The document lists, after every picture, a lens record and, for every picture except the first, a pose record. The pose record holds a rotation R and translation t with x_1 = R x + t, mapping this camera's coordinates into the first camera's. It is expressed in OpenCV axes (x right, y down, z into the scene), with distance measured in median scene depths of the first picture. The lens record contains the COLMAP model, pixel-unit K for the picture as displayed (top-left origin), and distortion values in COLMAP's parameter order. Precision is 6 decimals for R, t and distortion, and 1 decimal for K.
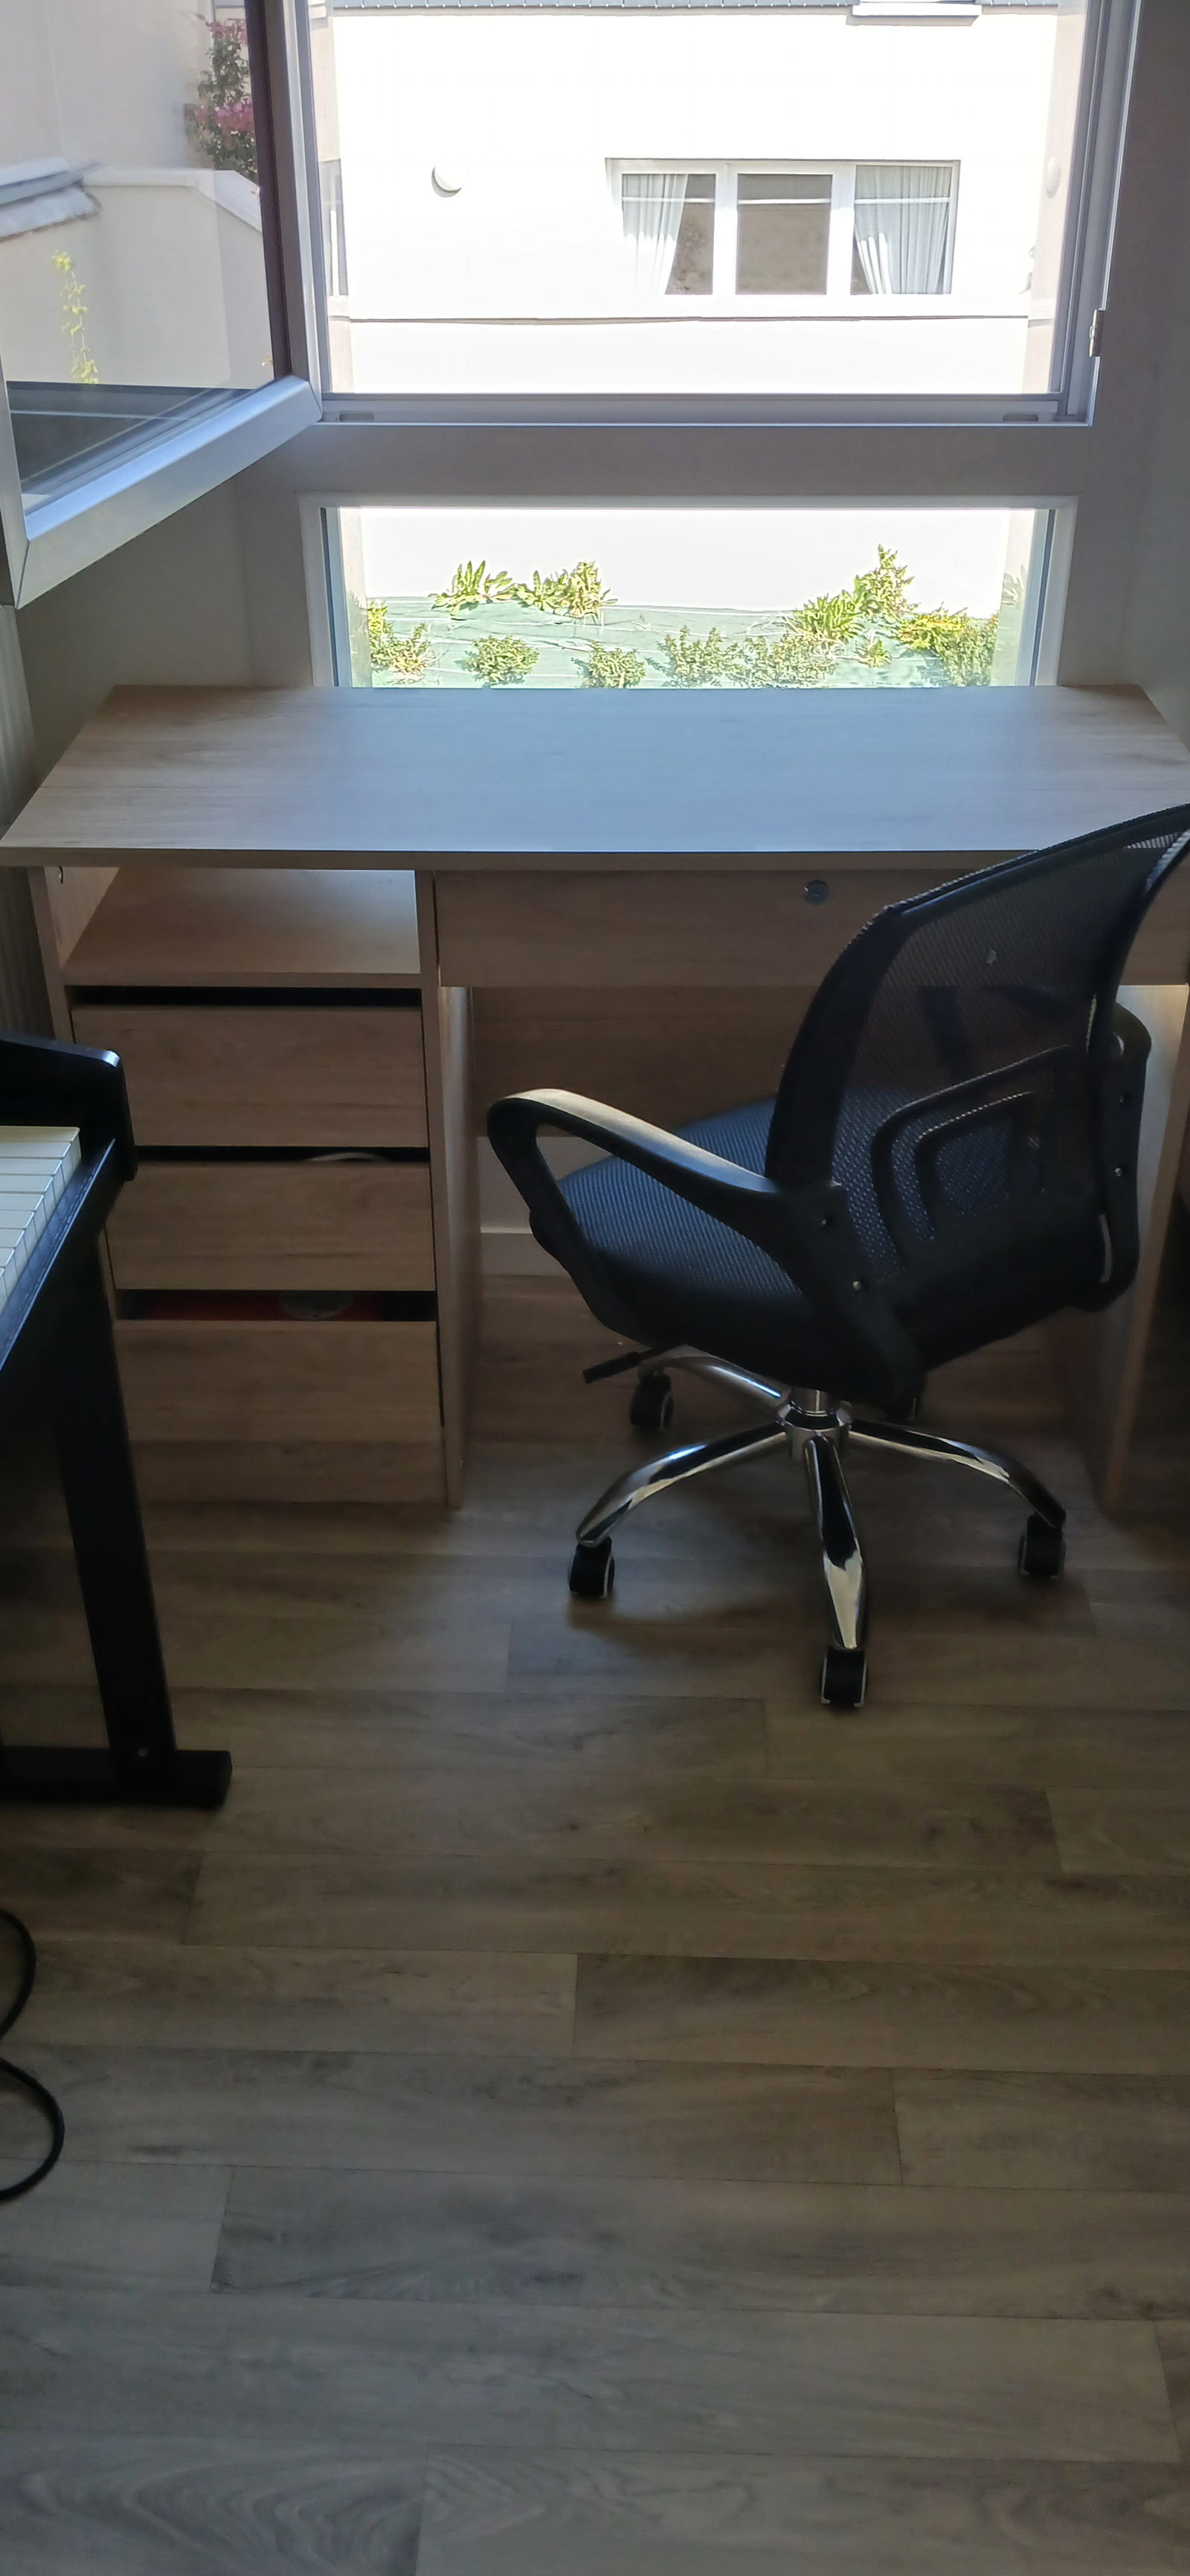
lens RADIAL K [[1961.1, 0, 595.0], [0, 1961.1, 1288.0], [0, 0, 1]] dist [0.132221, -0.286245]
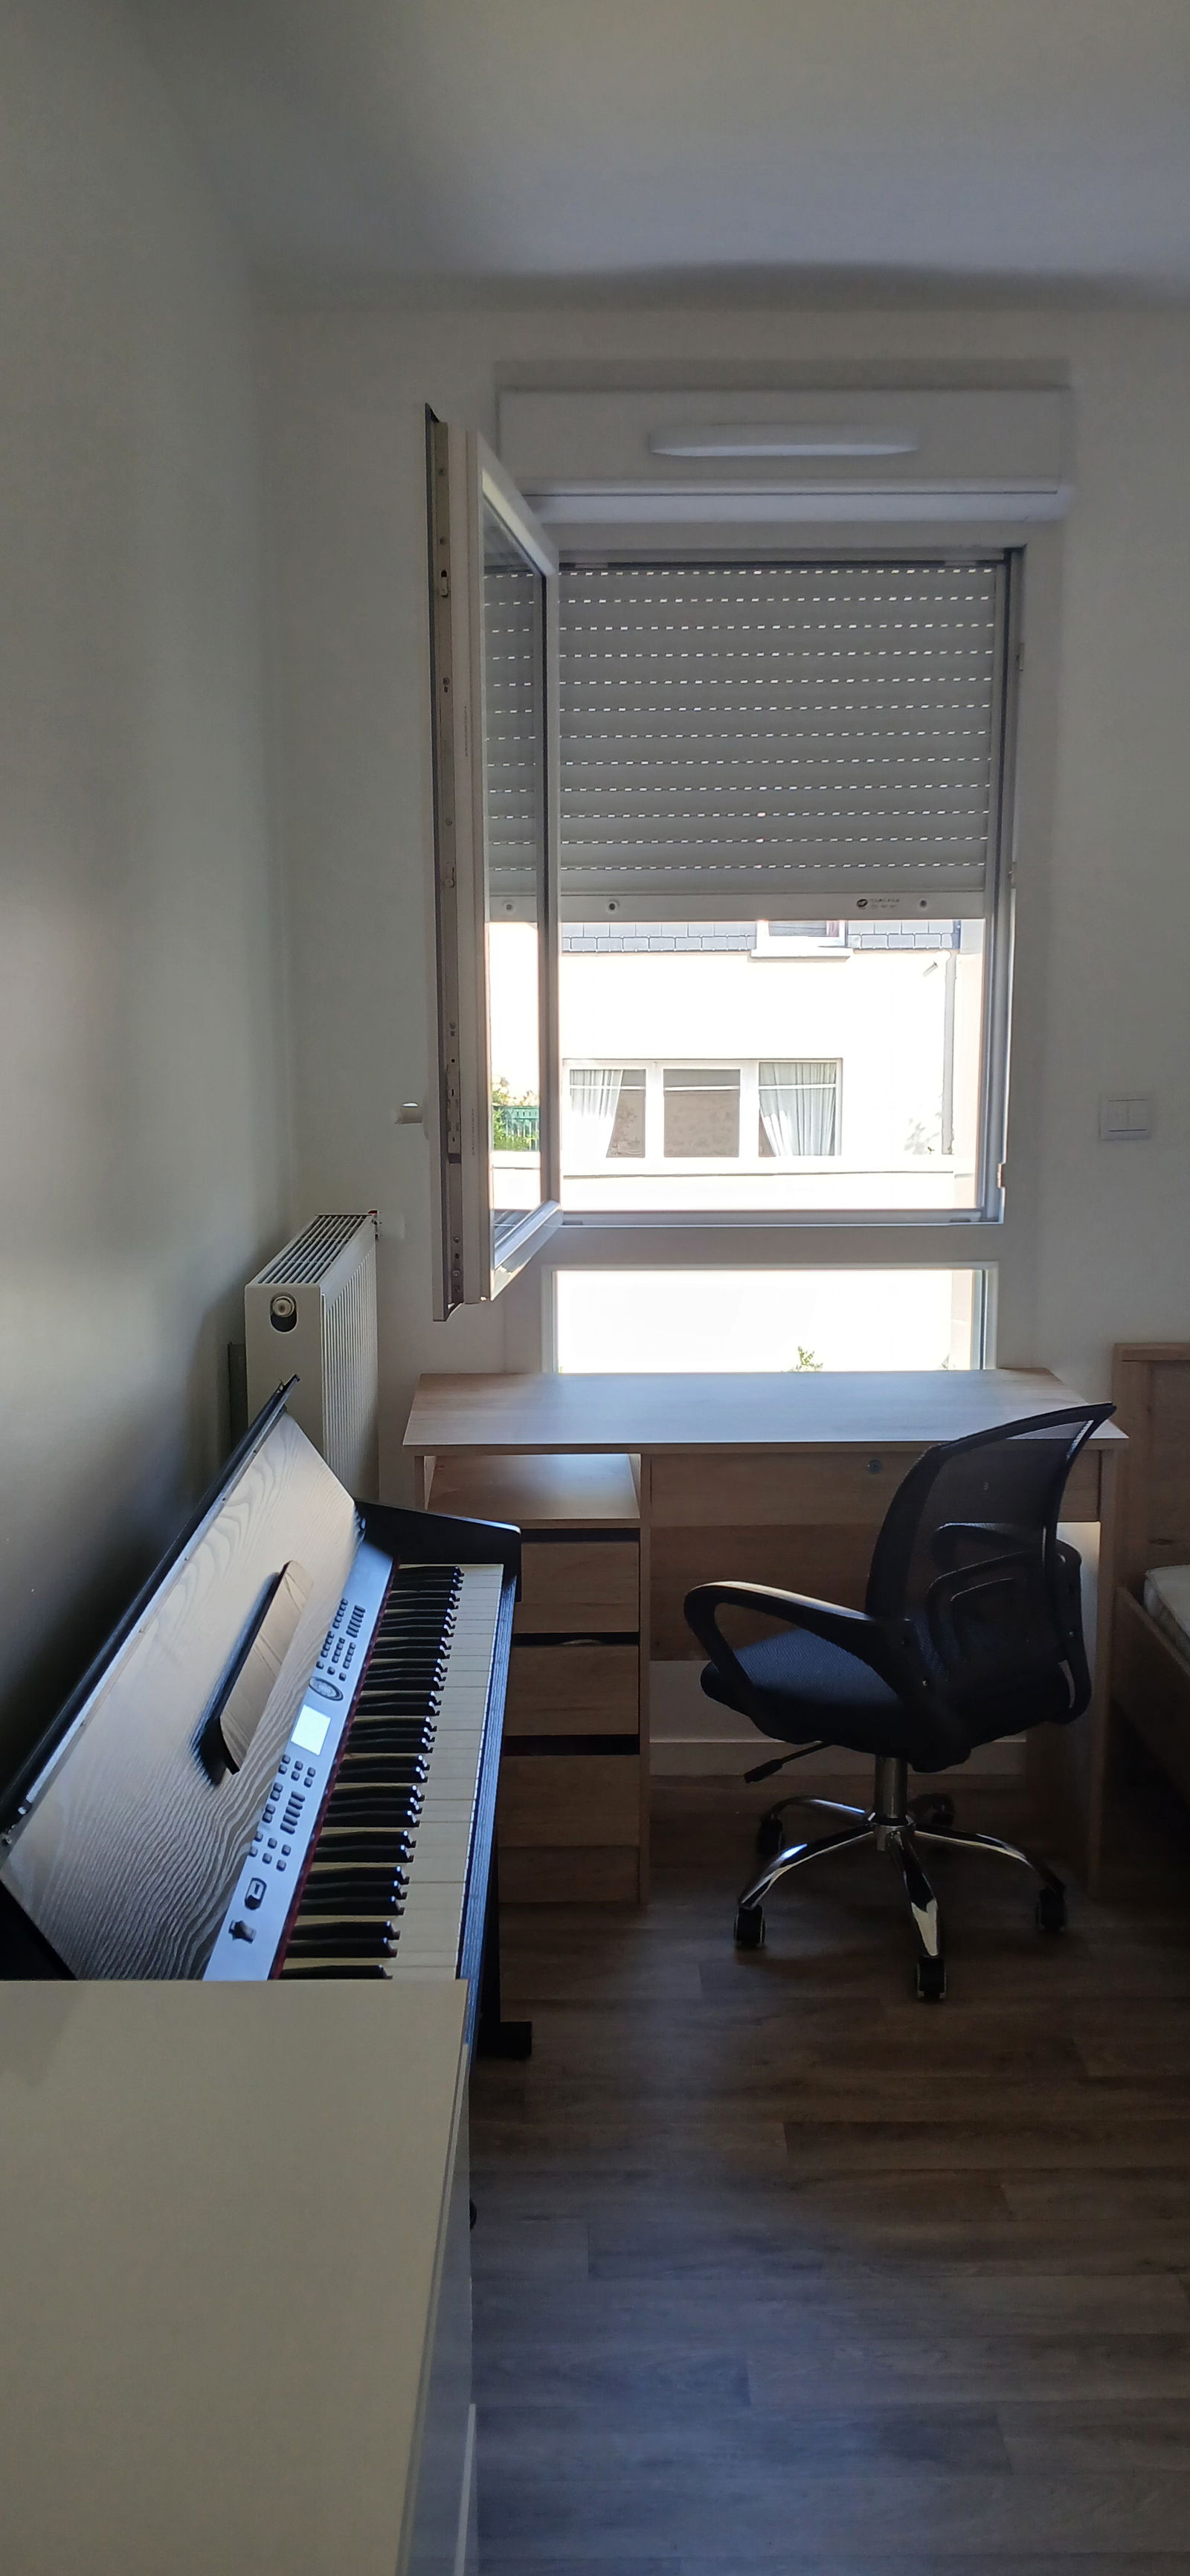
lens RADIAL K [[1961.1, 0, 595.0], [0, 1961.1, 1288.0], [0, 0, 1]] dist [0.132221, -0.286245]
pose [[0.999107, -0.005930, 0.041837, -0.185952], [0.021647, 0.922144, -0.386242, 0.287300], [-0.036290, 0.386802, 0.921448, -0.574444]]
